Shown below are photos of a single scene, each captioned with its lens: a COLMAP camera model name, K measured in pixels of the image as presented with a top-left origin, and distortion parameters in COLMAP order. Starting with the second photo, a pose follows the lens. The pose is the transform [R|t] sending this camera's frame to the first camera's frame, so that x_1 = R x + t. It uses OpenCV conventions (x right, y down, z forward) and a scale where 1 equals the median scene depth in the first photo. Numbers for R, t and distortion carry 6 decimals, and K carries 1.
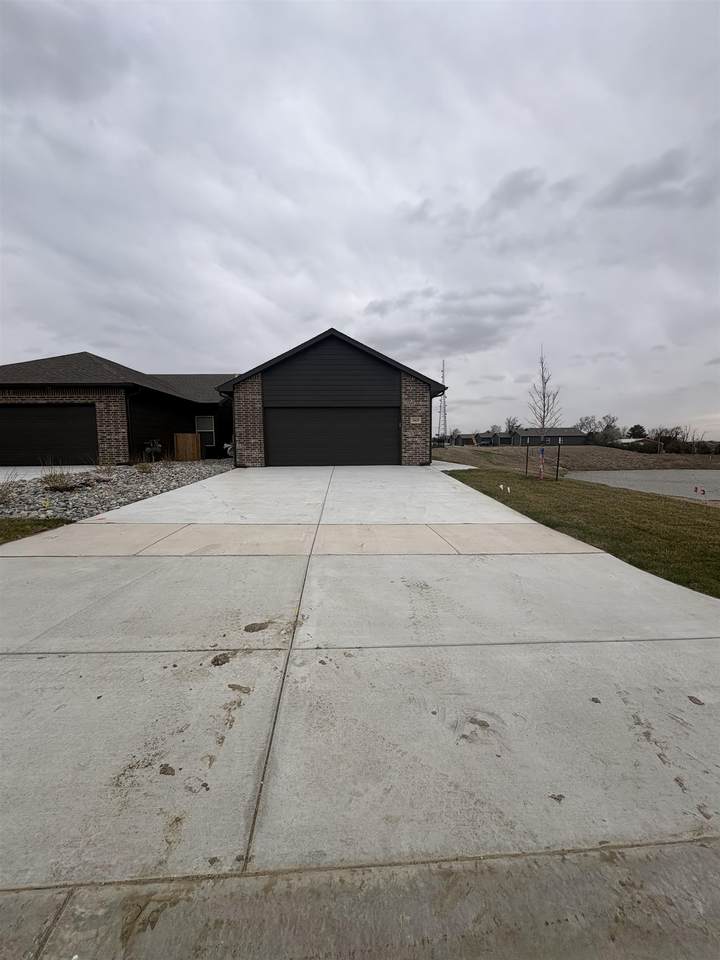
lens RADIAL K [[381.2, 0, 353.1], [0, 381.2, 474.1], [0, 0, 1]] dist [-0.001400, 0.000810]
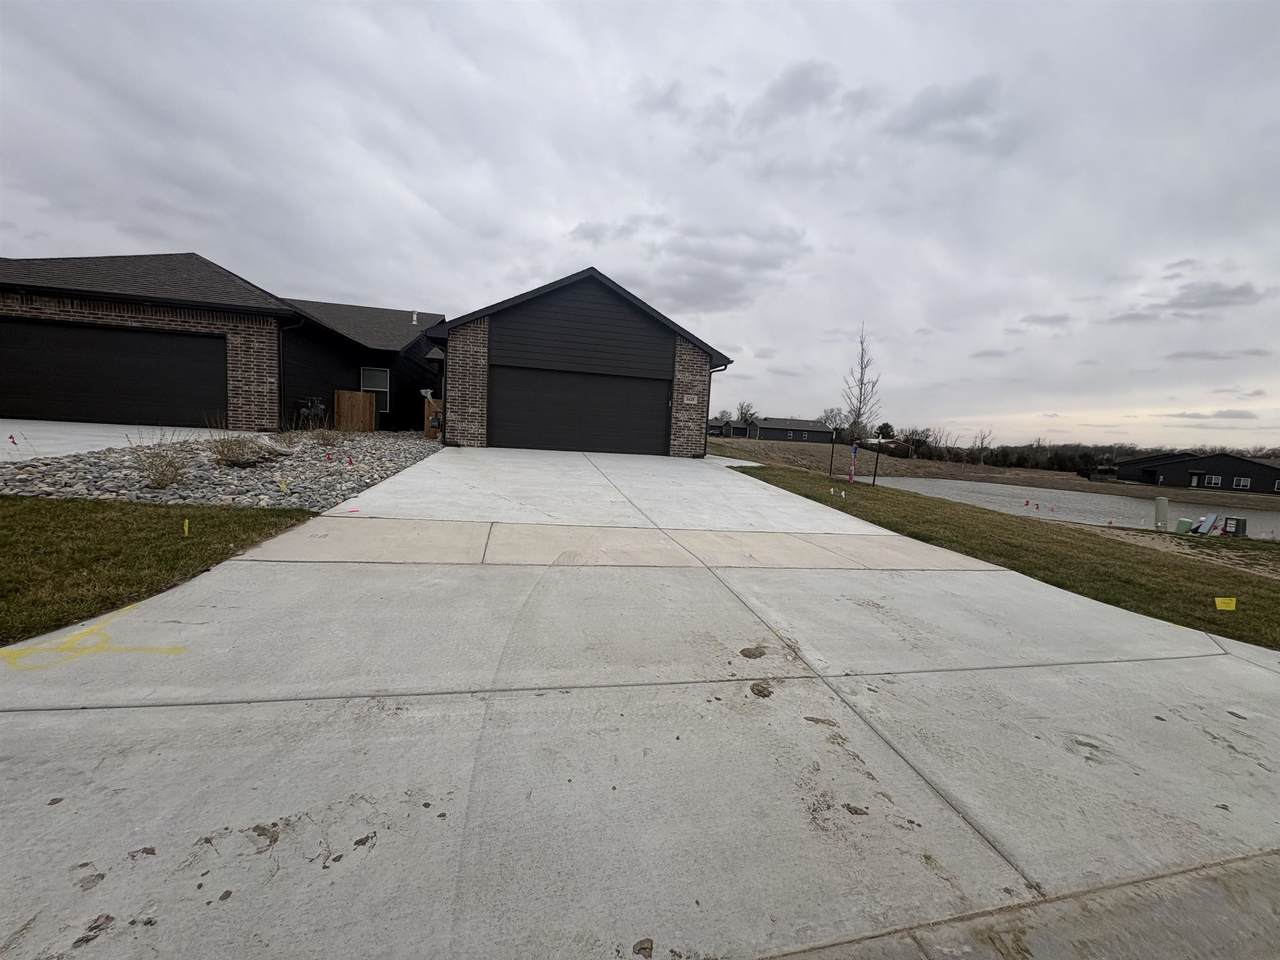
lens RADIAL K [[508.2, 0, 629.4], [0, 508.2, 484.4], [0, 0, 1]] dist [-0.001400, 0.000810]
pose [[0.981329, 0.047615, 0.186352, -0.213705], [-0.054564, 0.997987, 0.032335, 0.007455], [-0.184437, -0.041900, 0.981951, 0.001955]]
